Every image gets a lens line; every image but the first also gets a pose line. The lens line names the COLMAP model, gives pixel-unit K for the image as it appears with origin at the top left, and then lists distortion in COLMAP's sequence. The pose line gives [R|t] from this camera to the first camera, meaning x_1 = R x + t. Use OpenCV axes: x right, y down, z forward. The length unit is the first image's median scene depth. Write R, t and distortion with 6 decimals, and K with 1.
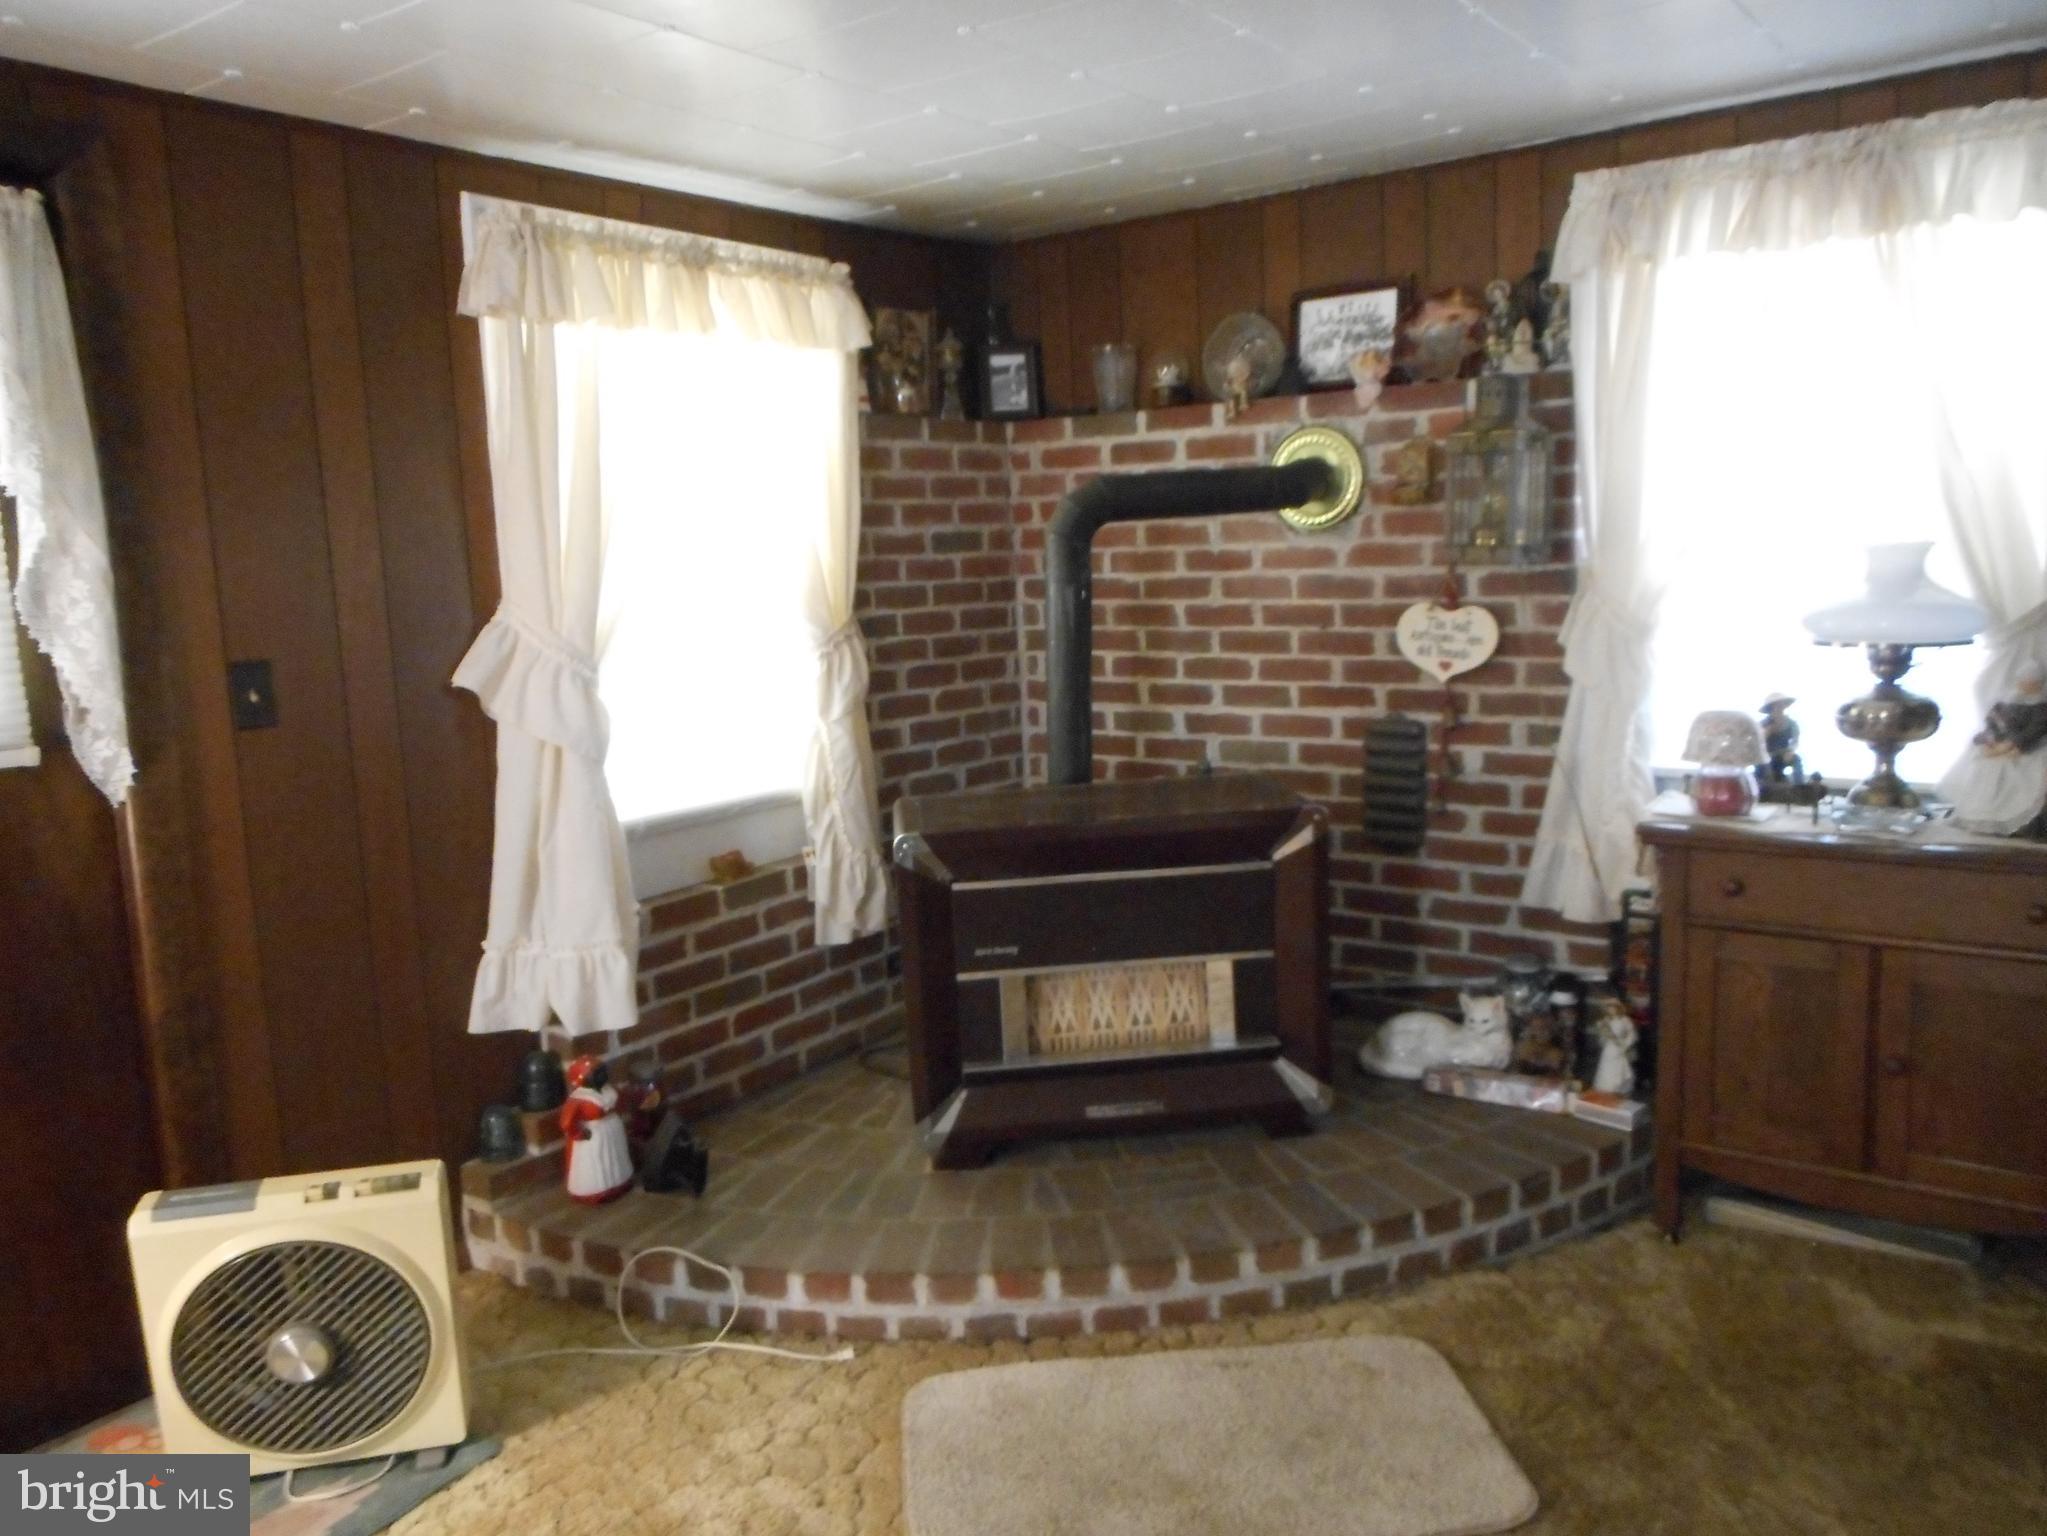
lens RADIAL K [[1554.9, 0, 1023.5], [0, 1554.9, 768.0], [0, 0, 1]] dist [0.004476, 0.002273]
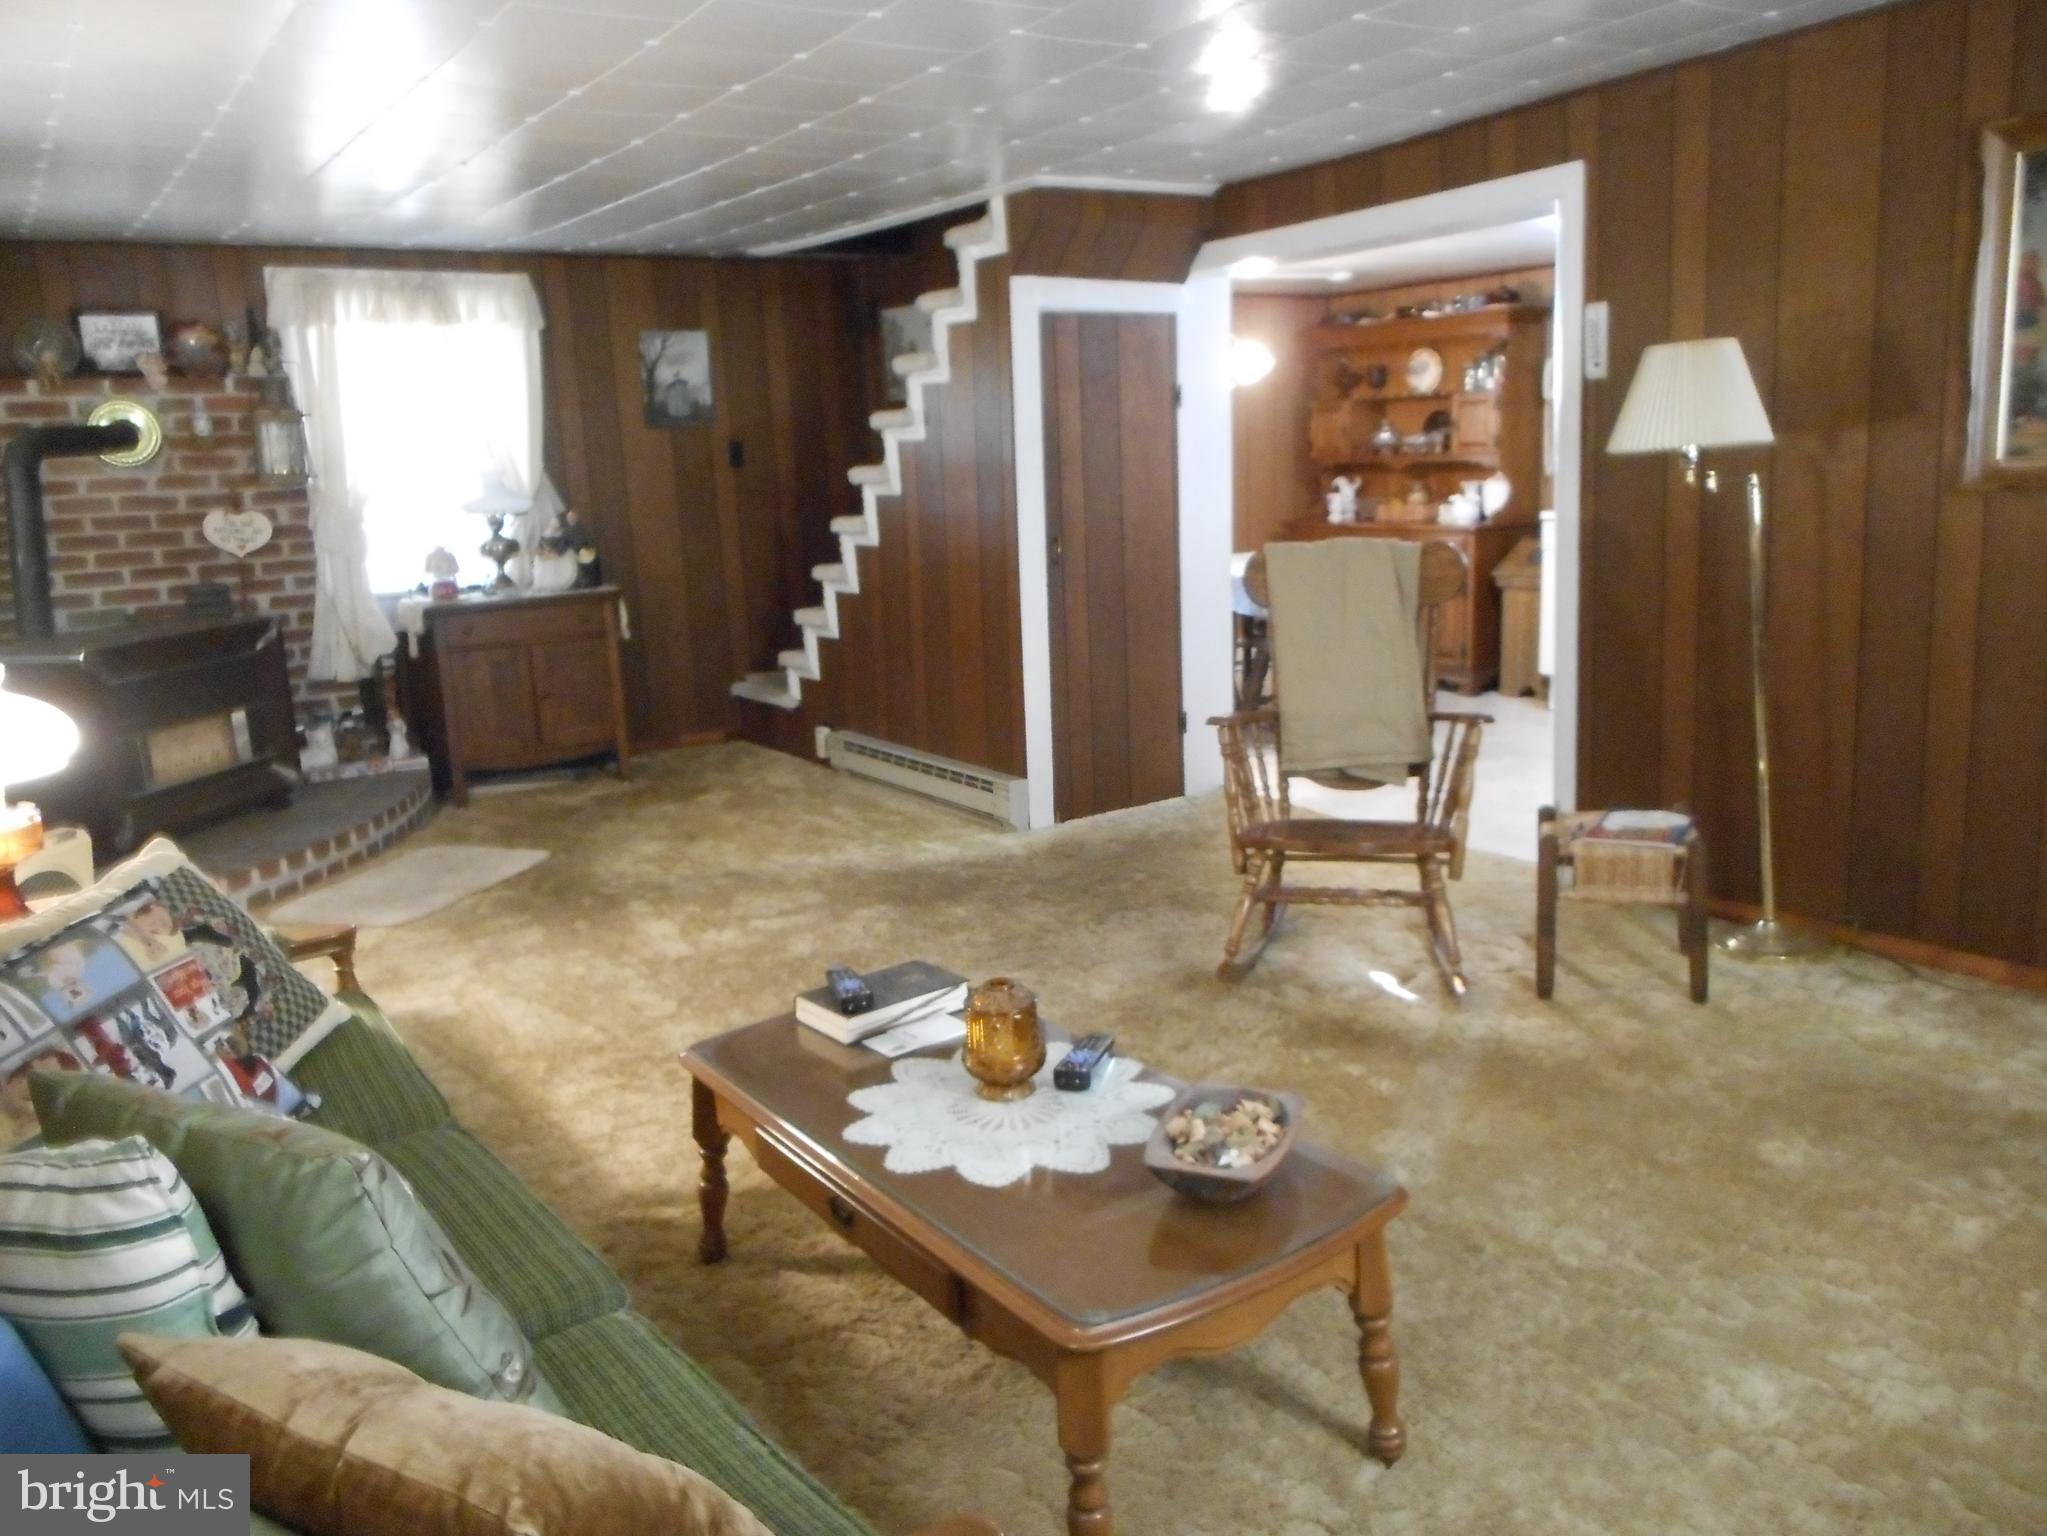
lens RADIAL K [[1513.2, 0, 1026.3], [0, 1513.2, 800.2], [0, 0, 1]] dist [-0.003400, -0.006621]
pose [[0.346558, -0.189786, 0.918629, -1.004496], [0.153718, 0.977570, 0.143972, 0.099493], [-0.925348, 0.091315, 0.367958, -0.376373]]
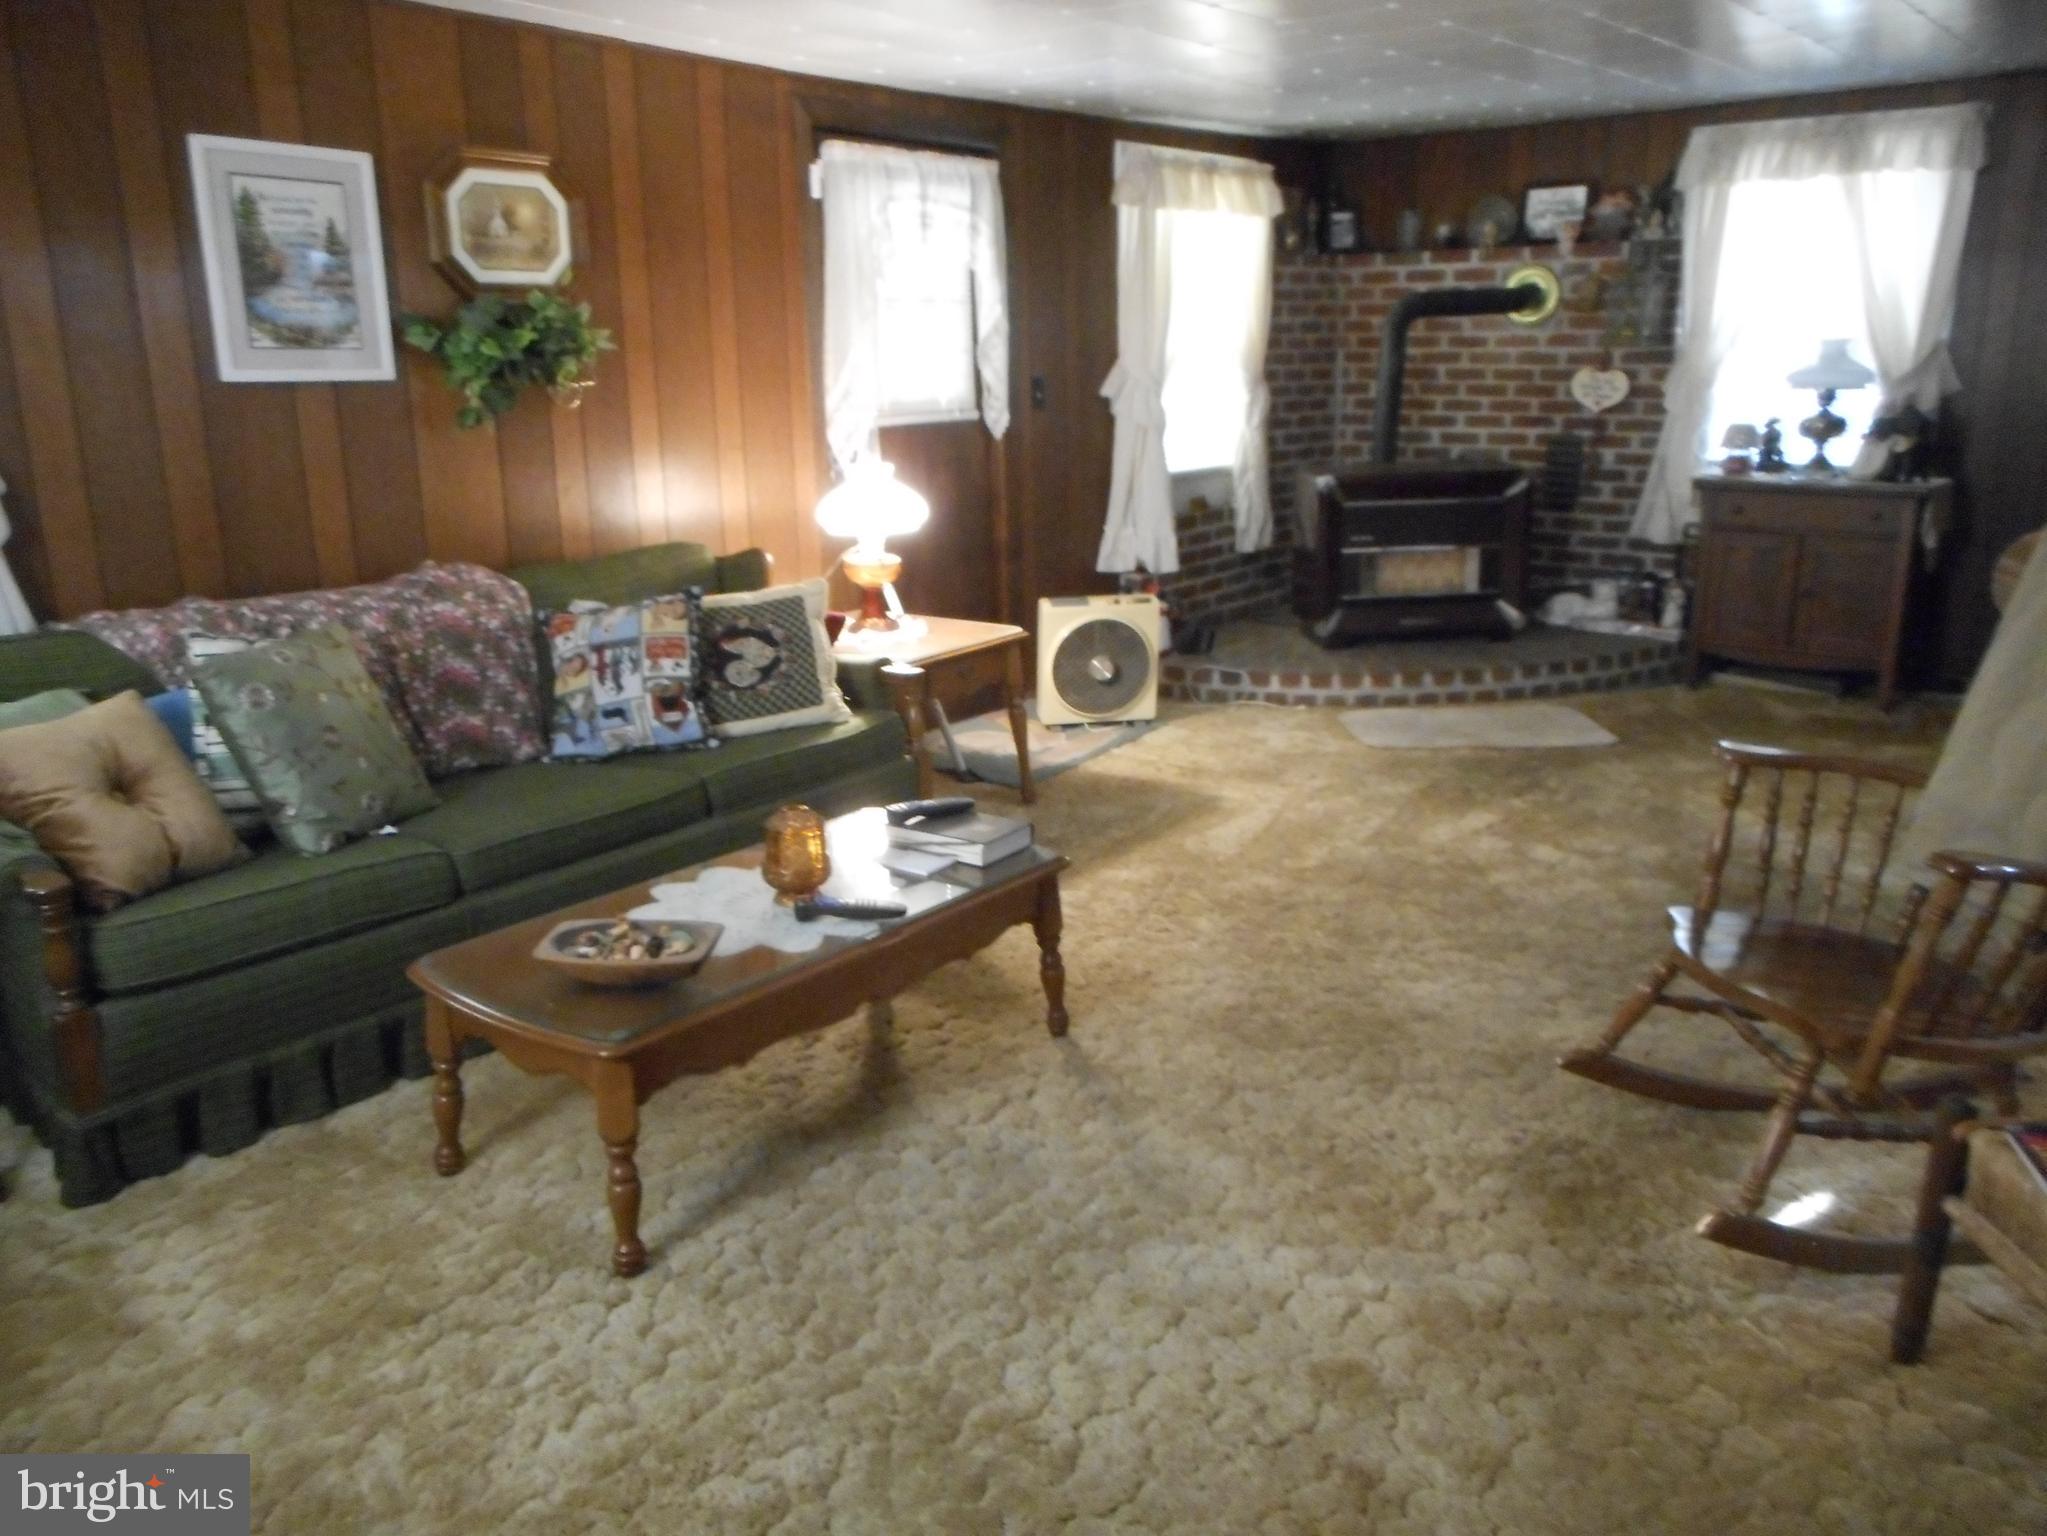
lens RADIAL K [[1534.5, 0, 1026.6], [0, 1534.5, 776.3], [0, 0, 1]] dist [0.000086, -0.003791]
pose [[0.998010, 0.037030, -0.051030, -0.290711], [-0.029594, 0.989785, 0.139461, 0.136859], [0.055673, -0.137674, 0.988912, -0.881615]]
